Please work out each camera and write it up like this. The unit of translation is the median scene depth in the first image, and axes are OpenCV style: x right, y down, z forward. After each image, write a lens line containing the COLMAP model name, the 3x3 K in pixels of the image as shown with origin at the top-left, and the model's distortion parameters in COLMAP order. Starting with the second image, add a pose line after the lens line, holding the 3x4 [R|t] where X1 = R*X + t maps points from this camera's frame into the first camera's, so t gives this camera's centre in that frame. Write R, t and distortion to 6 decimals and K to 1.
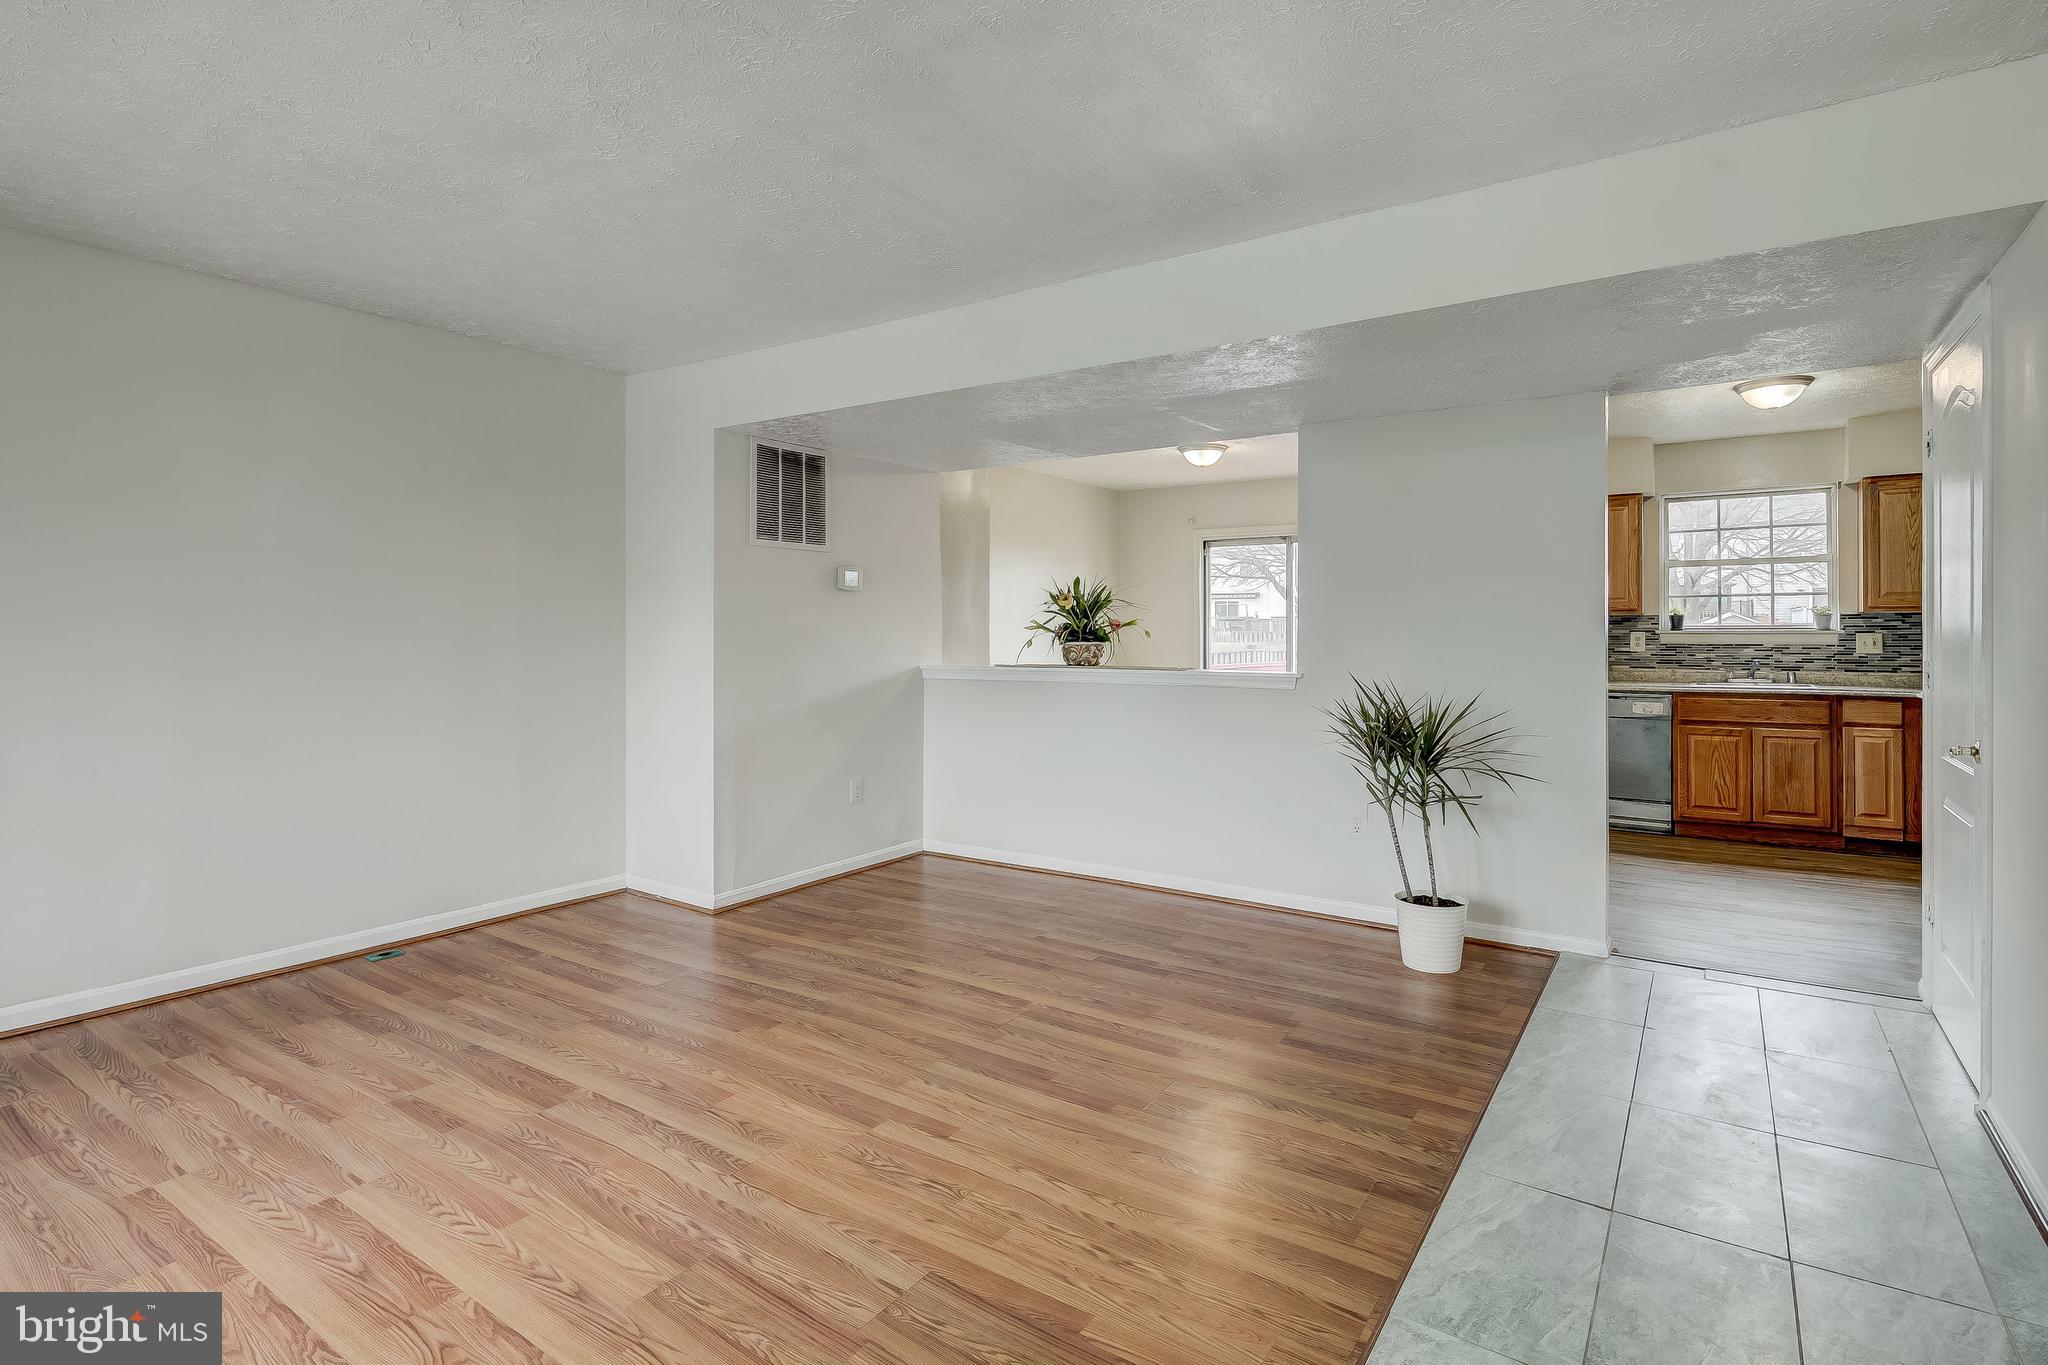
lens RADIAL K [[1012.0, 0, 1010.8], [0, 1012.0, 639.2], [0, 0, 1]] dist [0.005930, -0.007698]
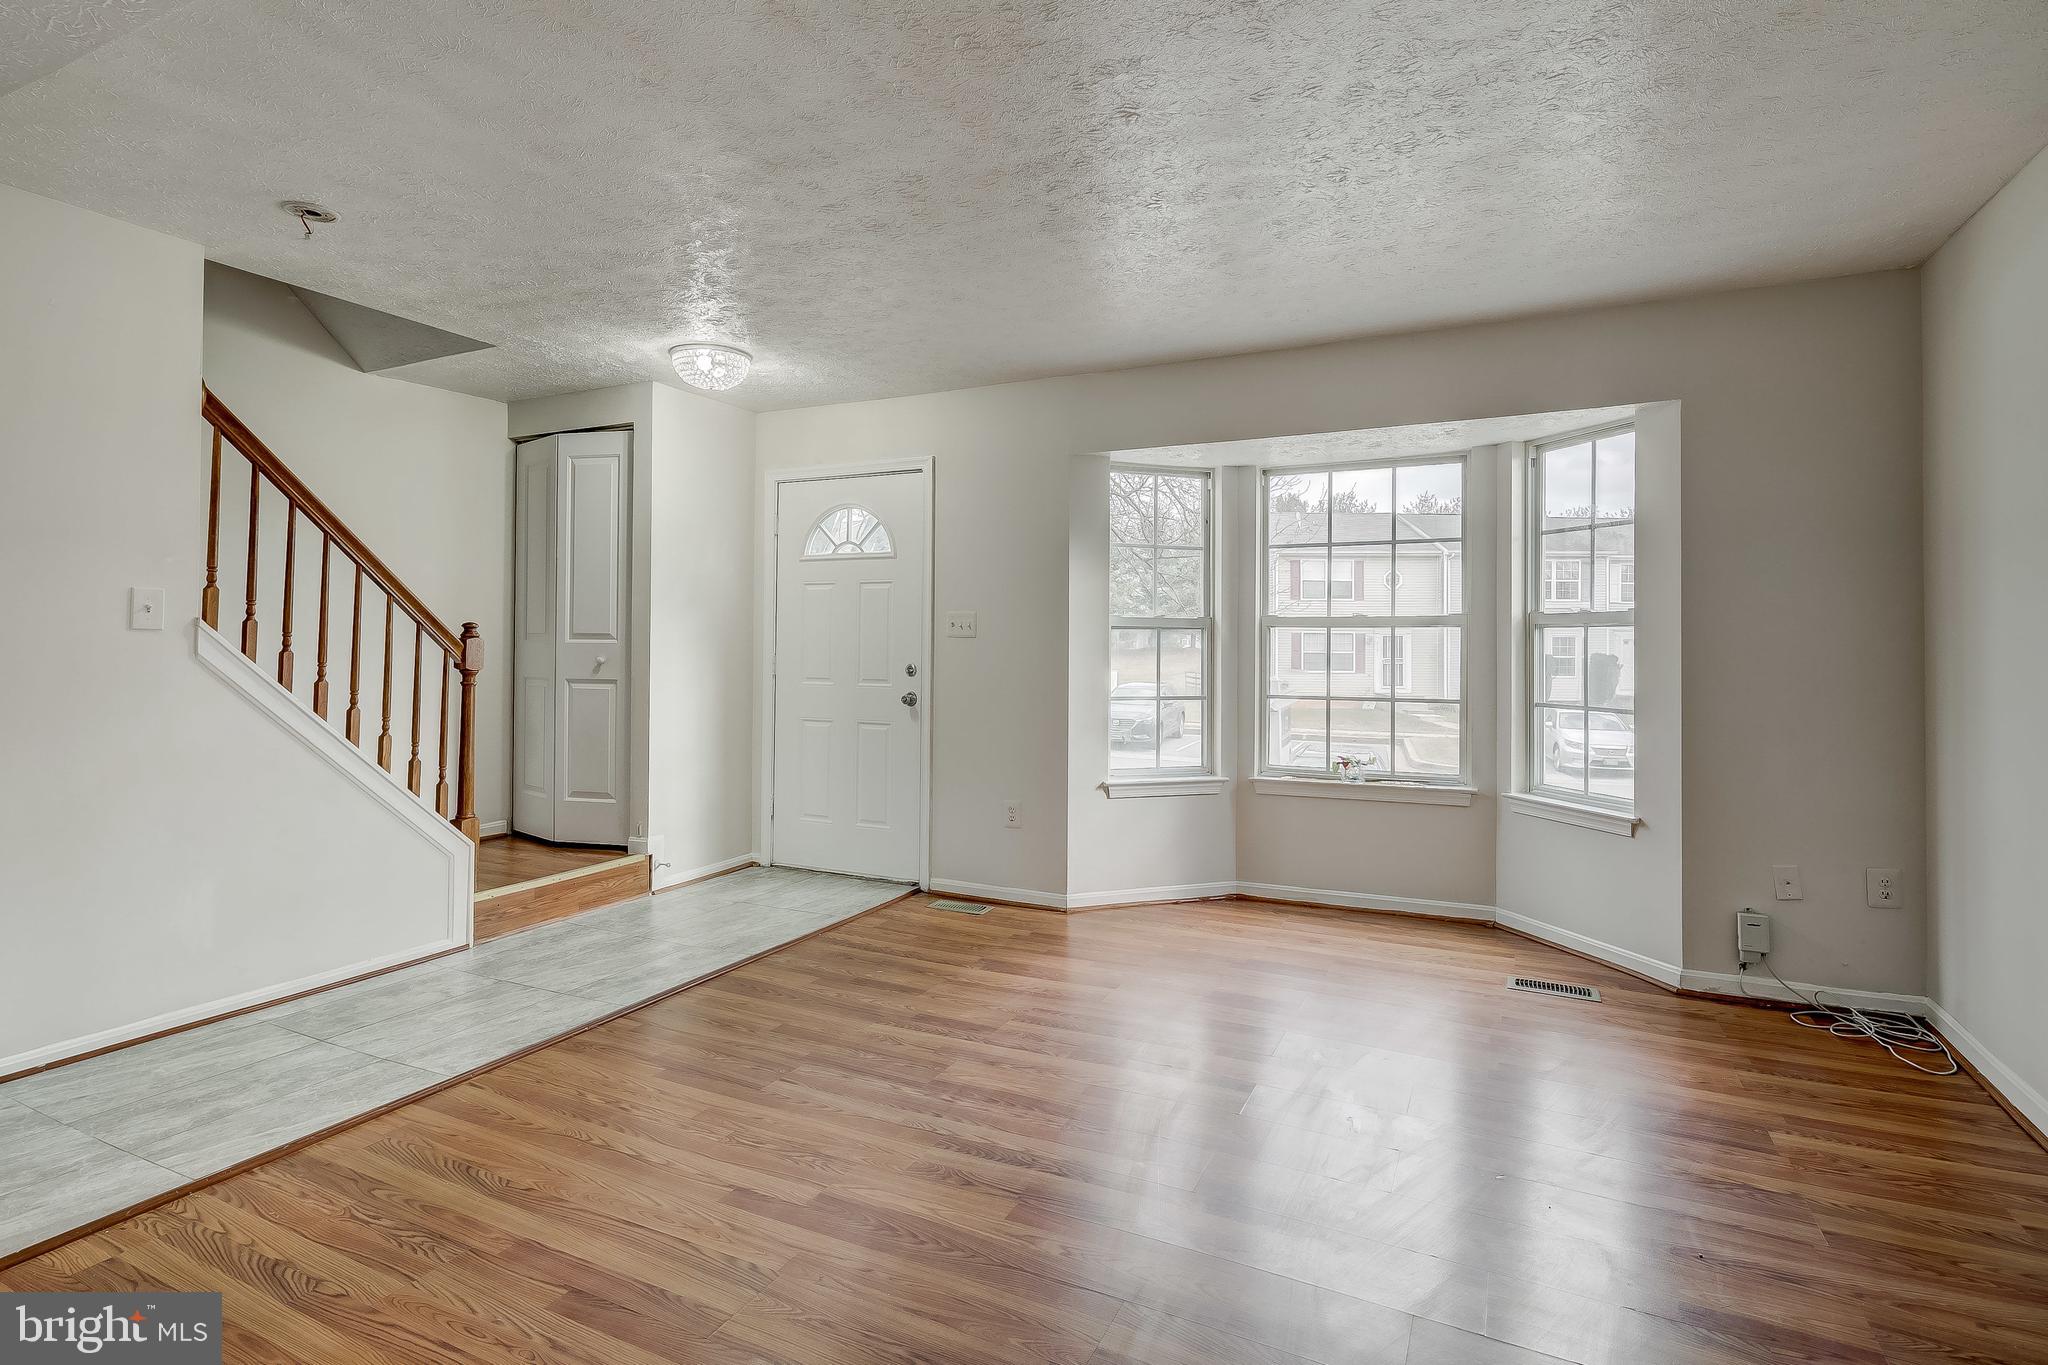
lens RADIAL K [[1007.4, 0, 1022.9], [0, 1007.4, 651.6], [0, 0, 1]] dist [0.001622, -0.001810]
pose [[-0.988371, -0.005990, -0.151942, -0.159276], [-0.007821, 0.999904, 0.011453, -0.003389], [0.151859, 0.012508, -0.988323, 1.725712]]
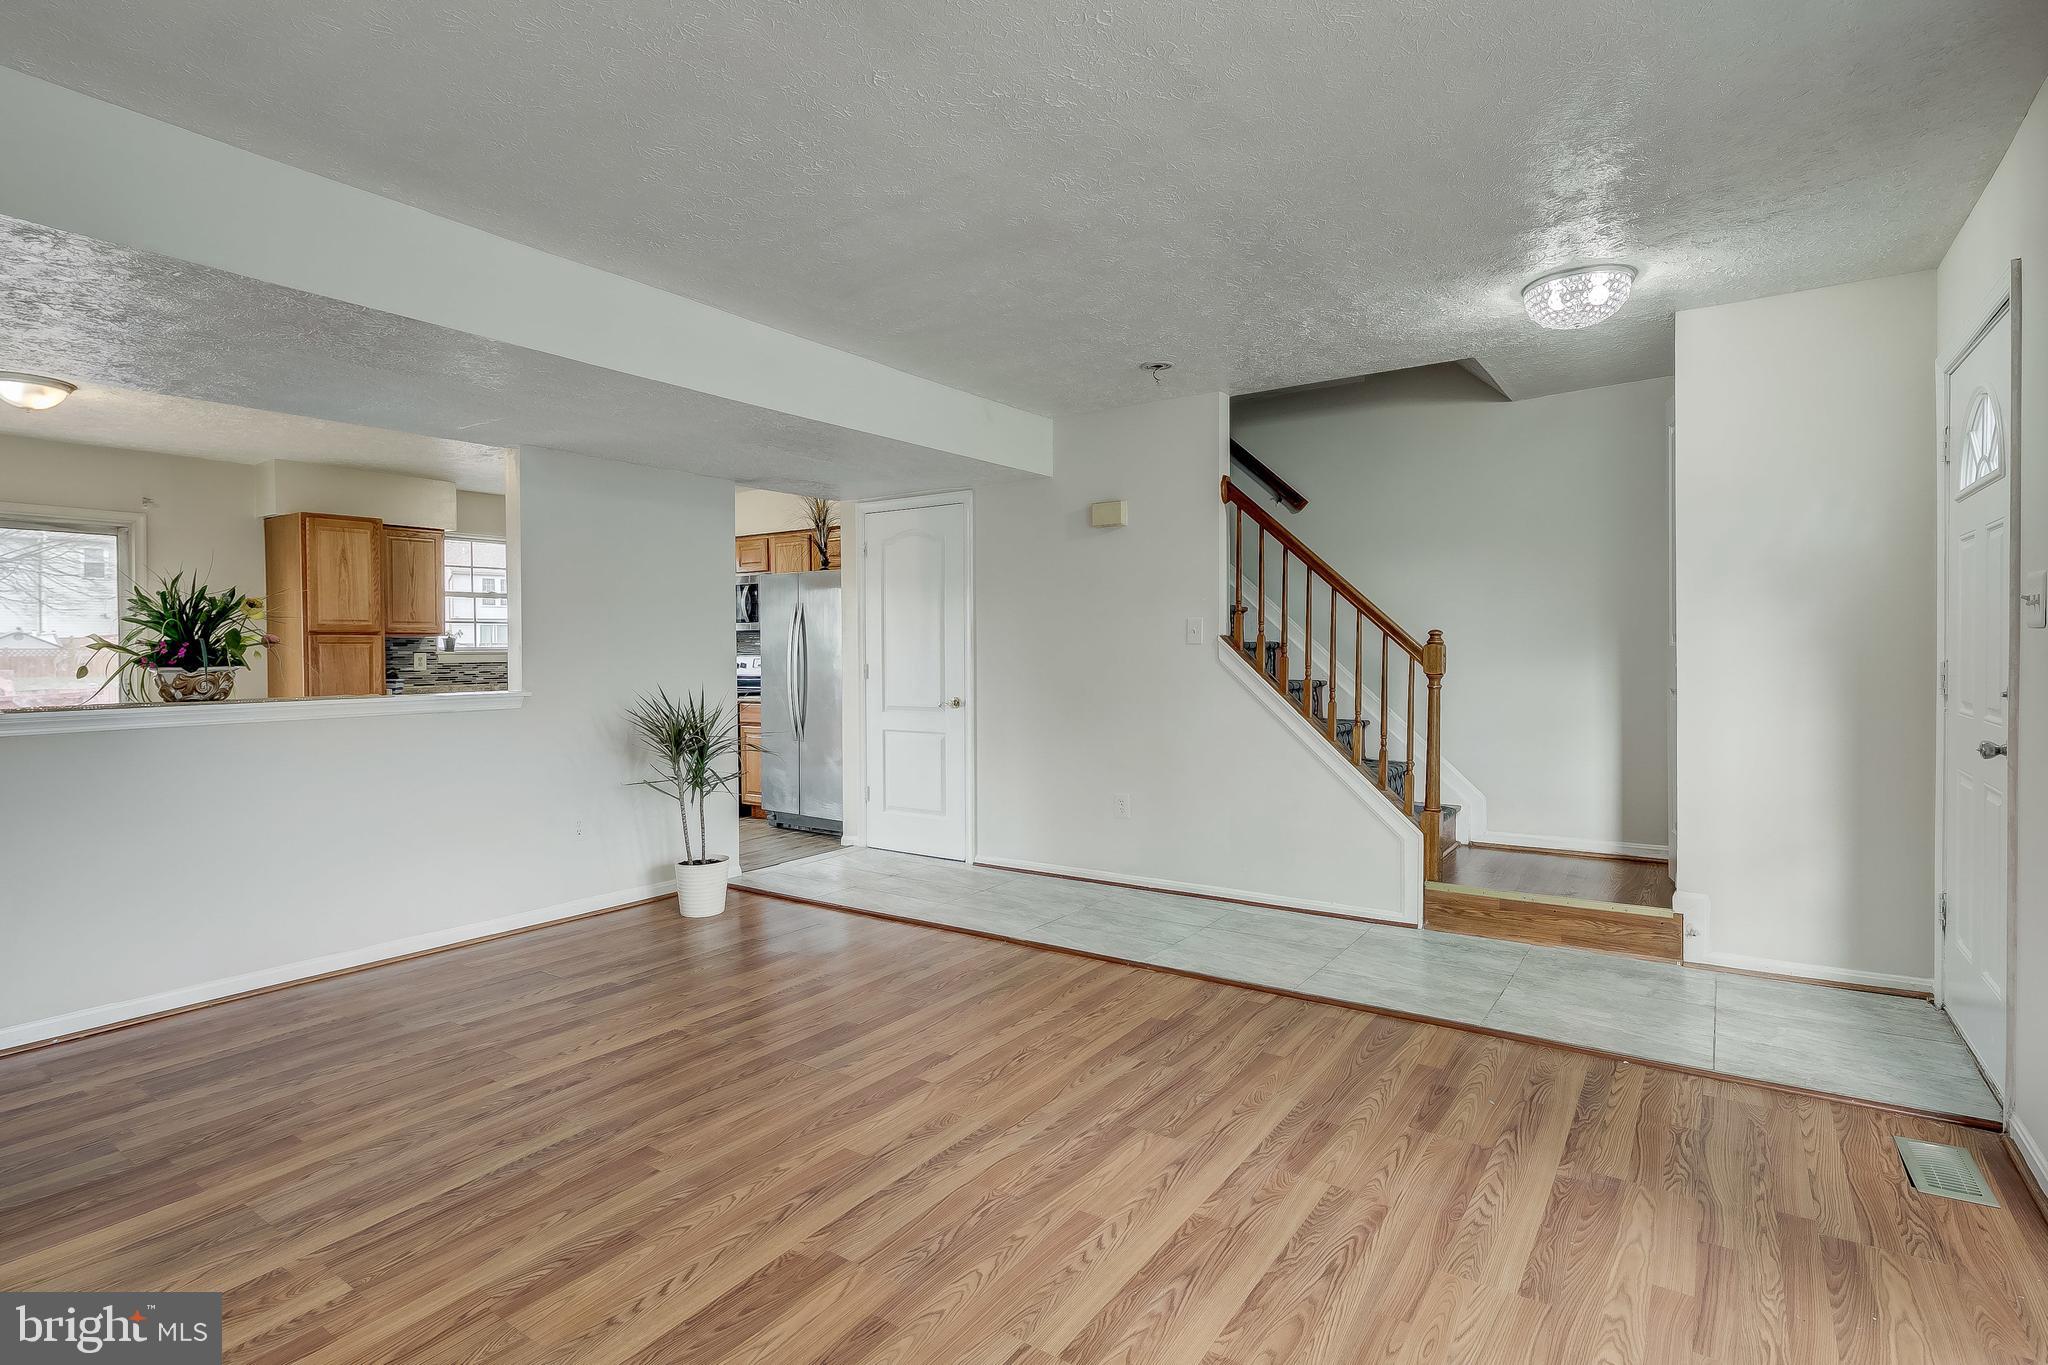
lens RADIAL K [[1007.4, 0, 1022.9], [0, 1007.4, 651.6], [0, 0, 1]] dist [0.001622, -0.001810]
pose [[0.003338, -0.001816, 0.999993, -1.152021], [0.015858, 0.999873, 0.001762, -0.000345], [-0.999869, 0.015852, 0.003366, 0.805034]]
